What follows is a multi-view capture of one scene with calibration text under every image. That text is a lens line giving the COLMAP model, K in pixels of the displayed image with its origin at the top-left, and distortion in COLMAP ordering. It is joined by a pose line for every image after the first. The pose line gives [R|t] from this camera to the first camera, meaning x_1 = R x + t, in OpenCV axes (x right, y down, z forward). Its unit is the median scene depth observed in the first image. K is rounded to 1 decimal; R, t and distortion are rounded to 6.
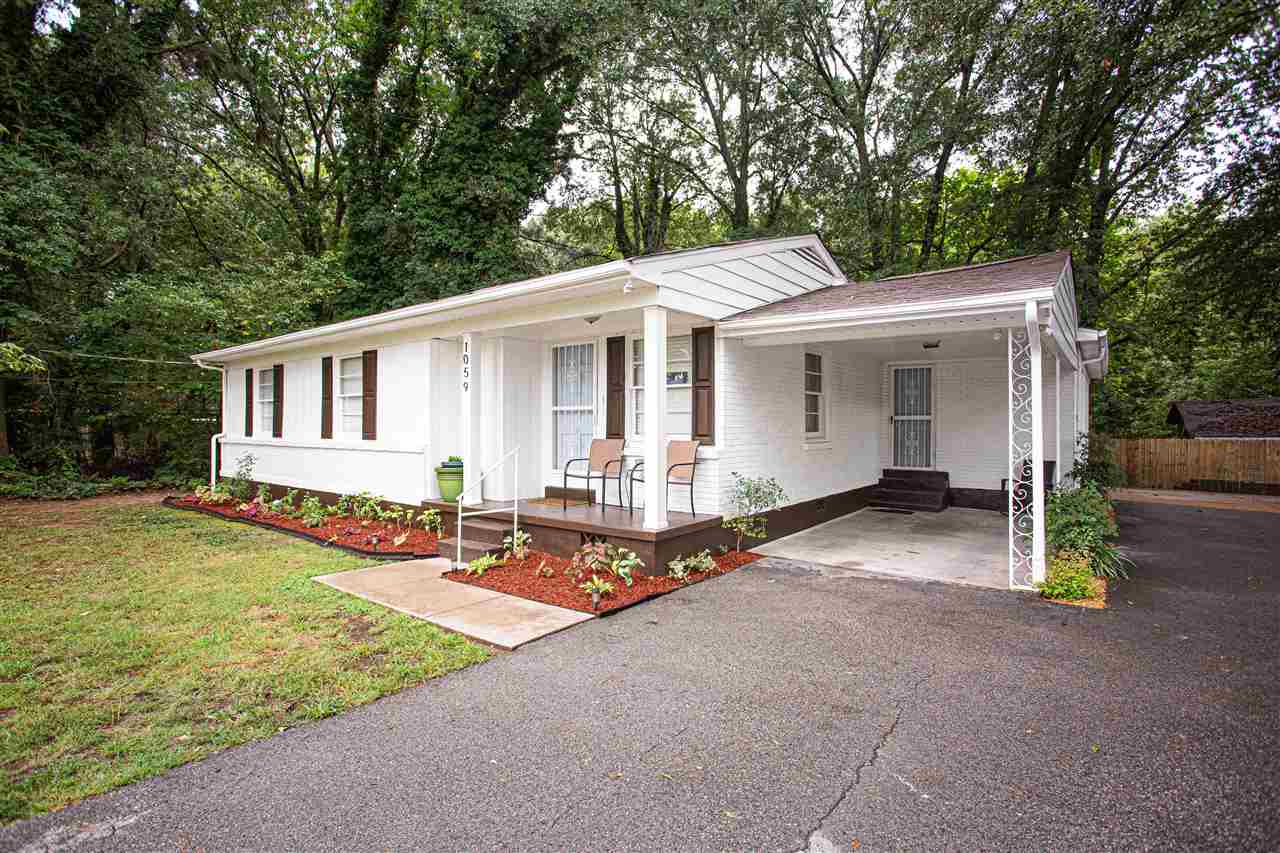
lens RADIAL K [[626.8, 0, 642.3], [0, 626.8, 428.2], [0, 0, 1]] dist [-0.072695, 0.032866]
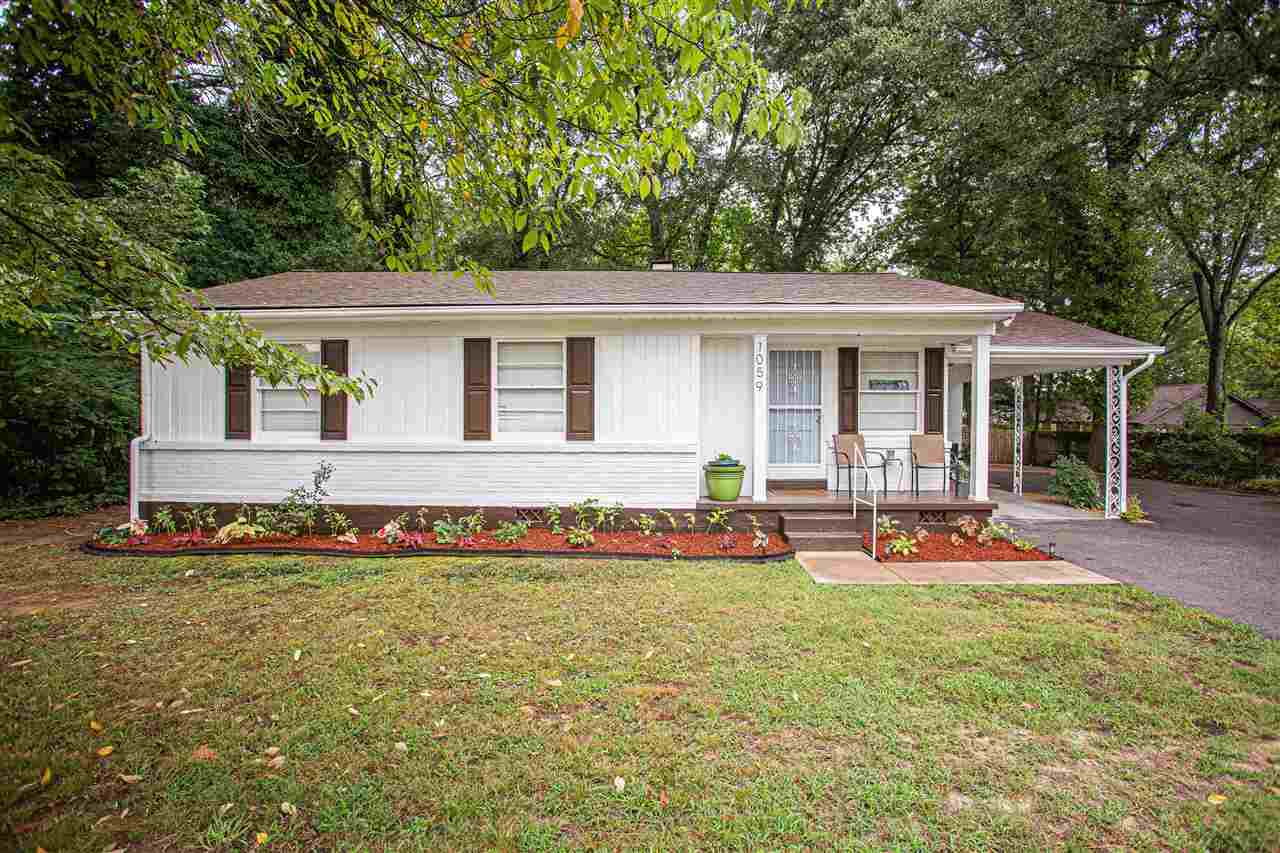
lens RADIAL K [[626.8, 0, 642.3], [0, 626.8, 428.2], [0, 0, 1]] dist [-0.072695, 0.032866]
pose [[0.815244, -0.014830, 0.578928, -0.951959], [0.001711, 0.999729, 0.023200, -0.020181], [-0.579115, -0.017923, 0.815049, 0.251045]]
